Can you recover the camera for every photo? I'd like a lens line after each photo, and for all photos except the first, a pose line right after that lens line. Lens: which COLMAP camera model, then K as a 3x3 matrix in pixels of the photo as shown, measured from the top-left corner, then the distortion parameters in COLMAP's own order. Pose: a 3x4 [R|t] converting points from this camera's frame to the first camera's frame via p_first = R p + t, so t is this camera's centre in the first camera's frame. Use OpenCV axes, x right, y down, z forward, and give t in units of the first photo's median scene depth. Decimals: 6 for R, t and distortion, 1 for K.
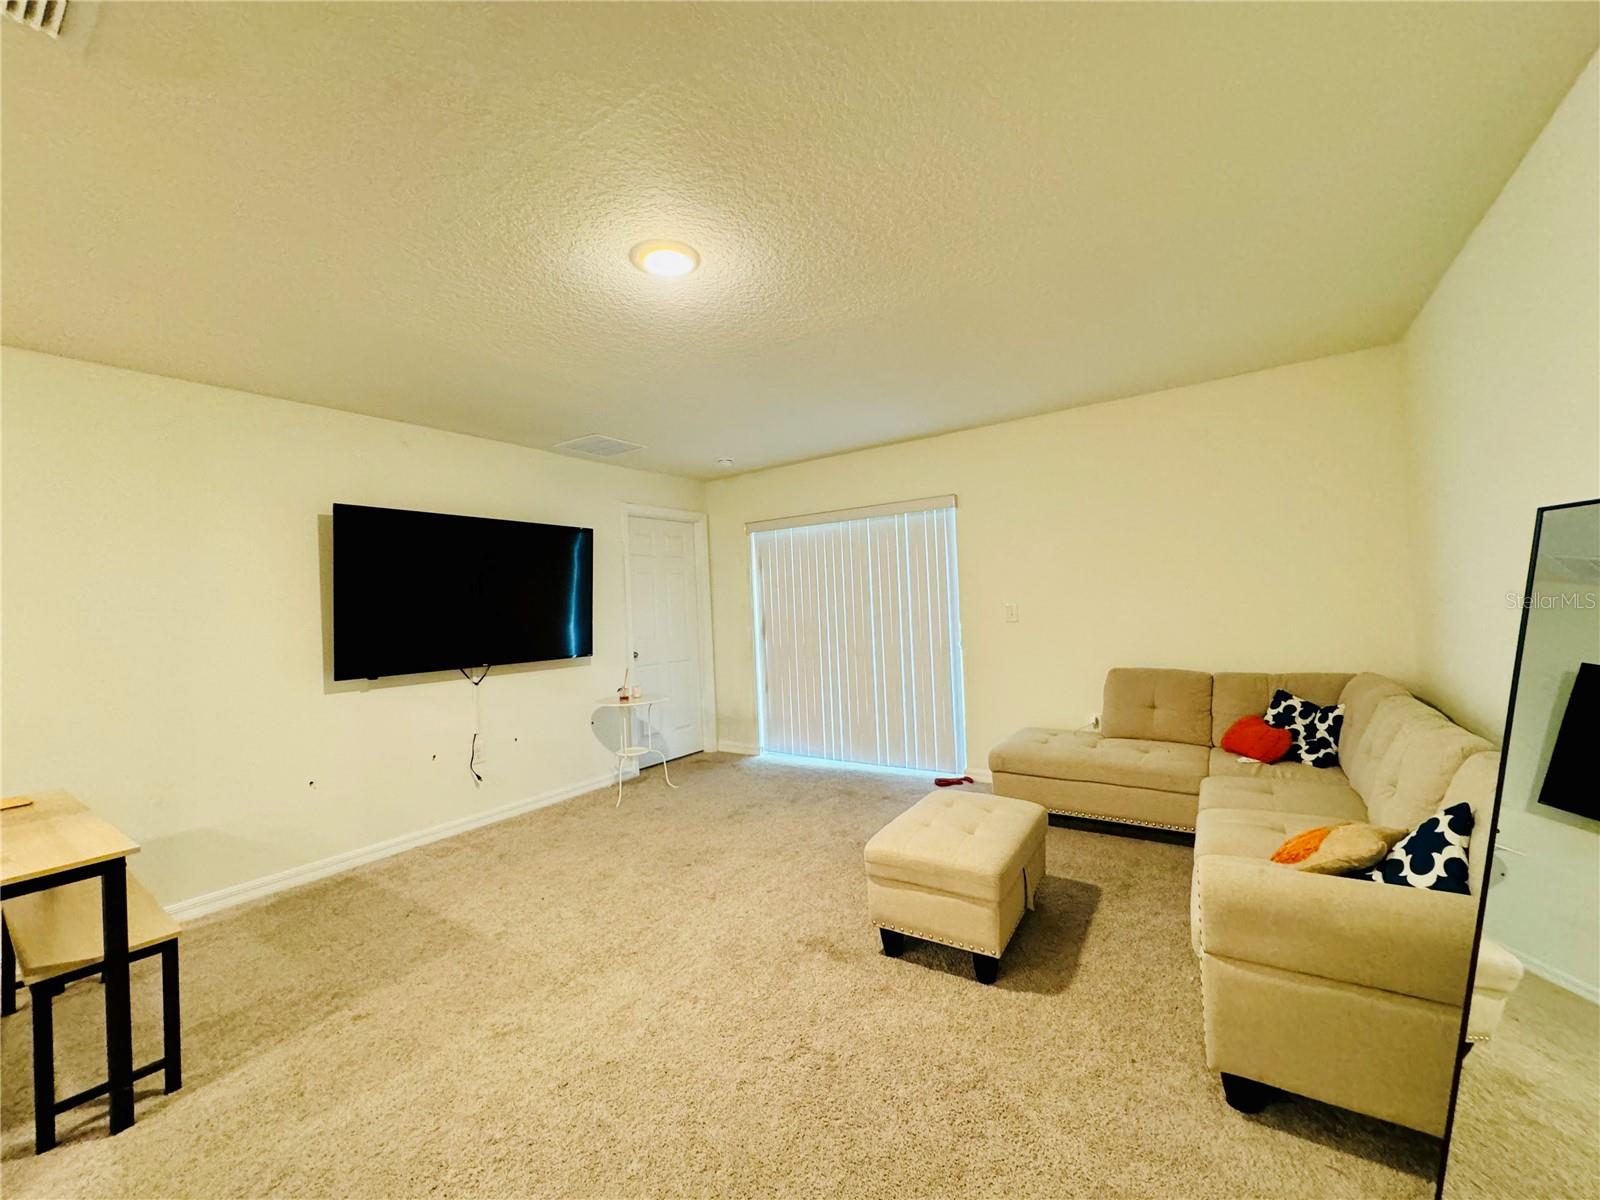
lens RADIAL K [[637.3, 0, 789.9], [0, 637.3, 599.9], [0, 0, 1]] dist [-0.002993, -0.000032]
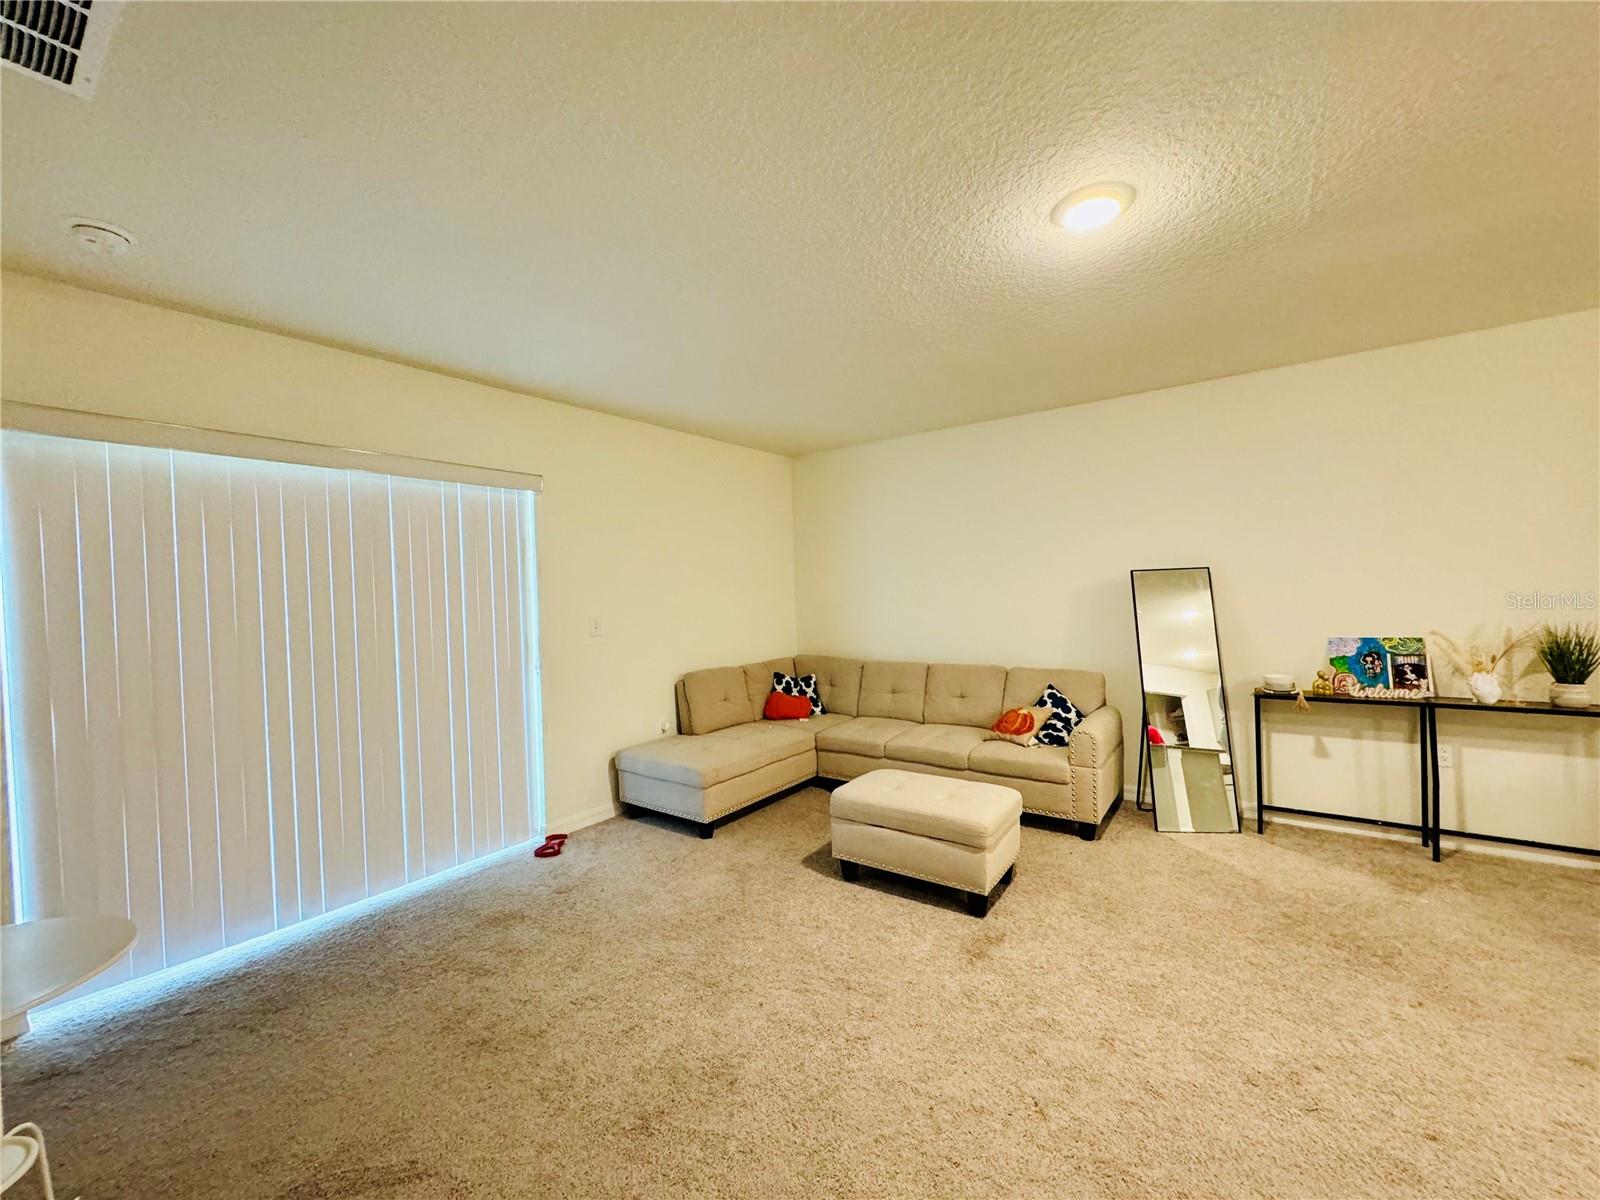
lens RADIAL K [[637.3, 0, 794.7], [0, 637.3, 601.2], [0, 0, 1]] dist [-0.002993, -0.000032]
pose [[0.050217, 0.022983, 0.998474, -0.701265], [0.026088, 0.999364, -0.024316, 0.015621], [-0.998398, 0.027270, 0.049585, 0.887184]]
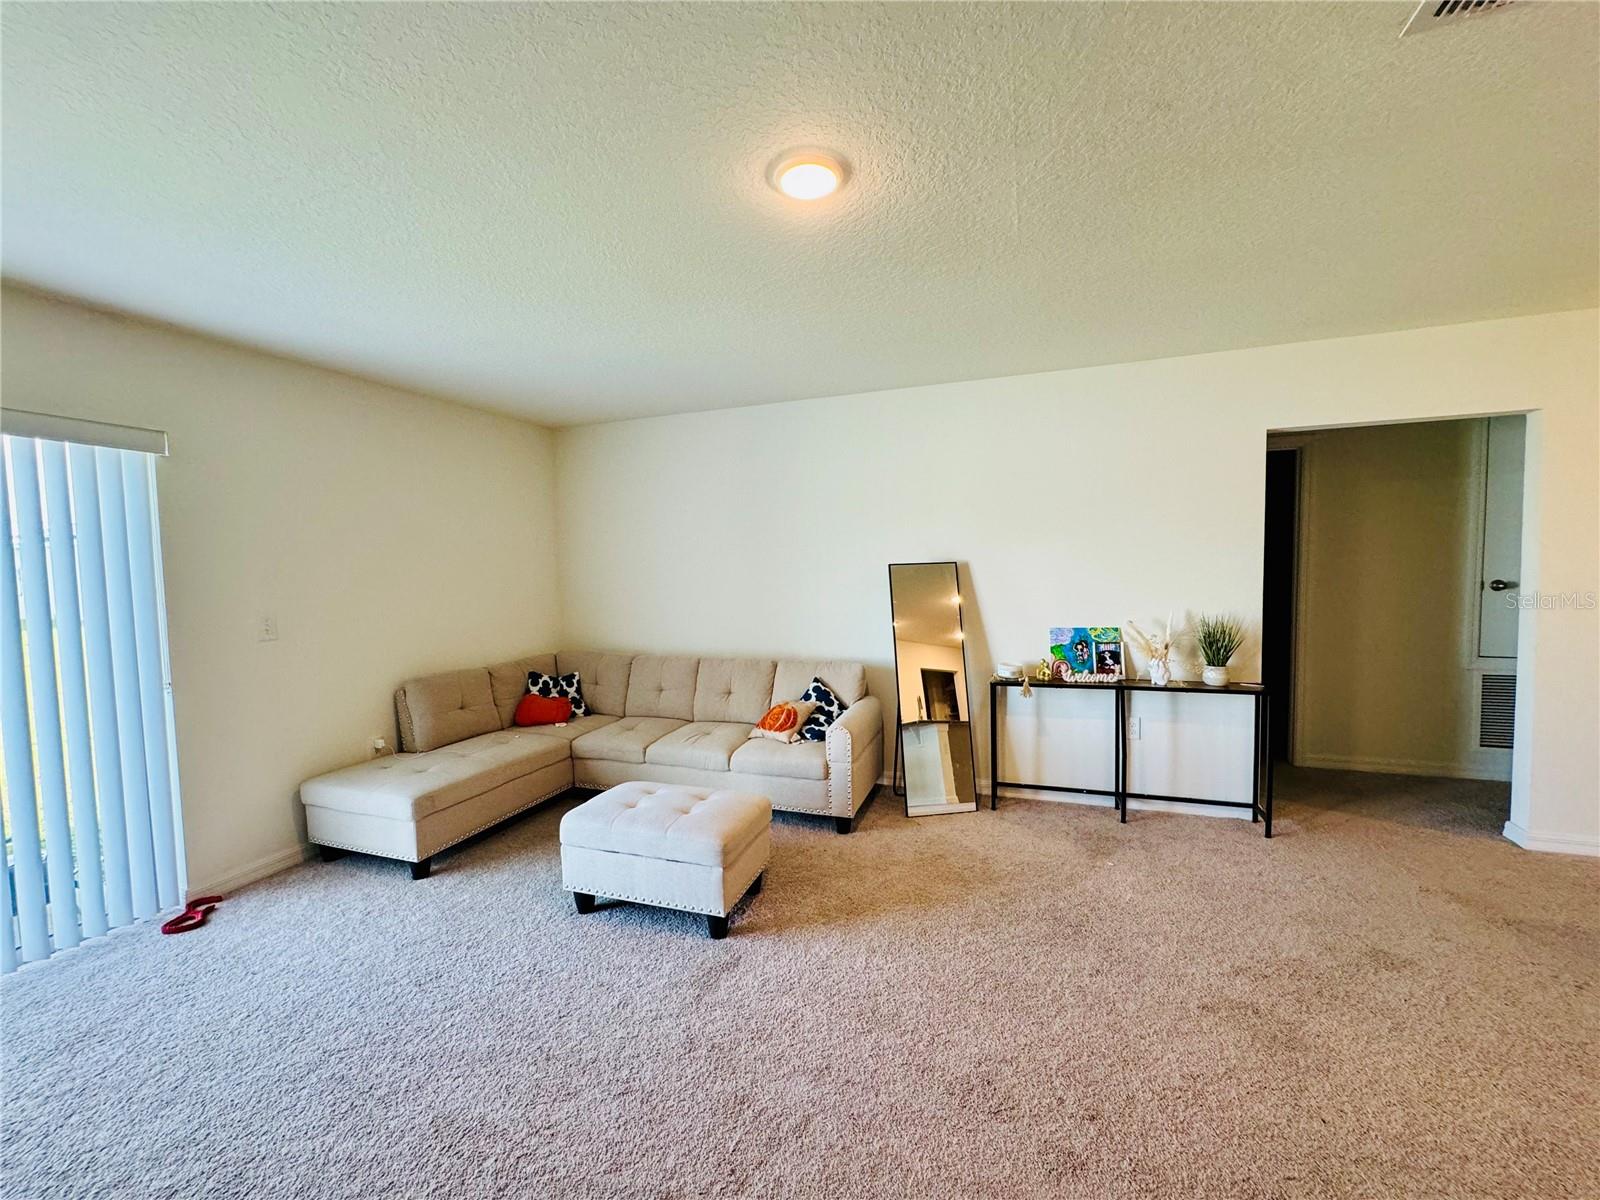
lens RADIAL K [[637.3, 0, 799.4], [0, 637.3, 599.3], [0, 0, 1]] dist [-0.002993, -0.000032]
pose [[-0.236333, -0.007547, 0.971643, -0.626721], [0.028749, 0.999478, 0.014755, -0.009026], [-0.971247, 0.031421, -0.235993, 0.777192]]
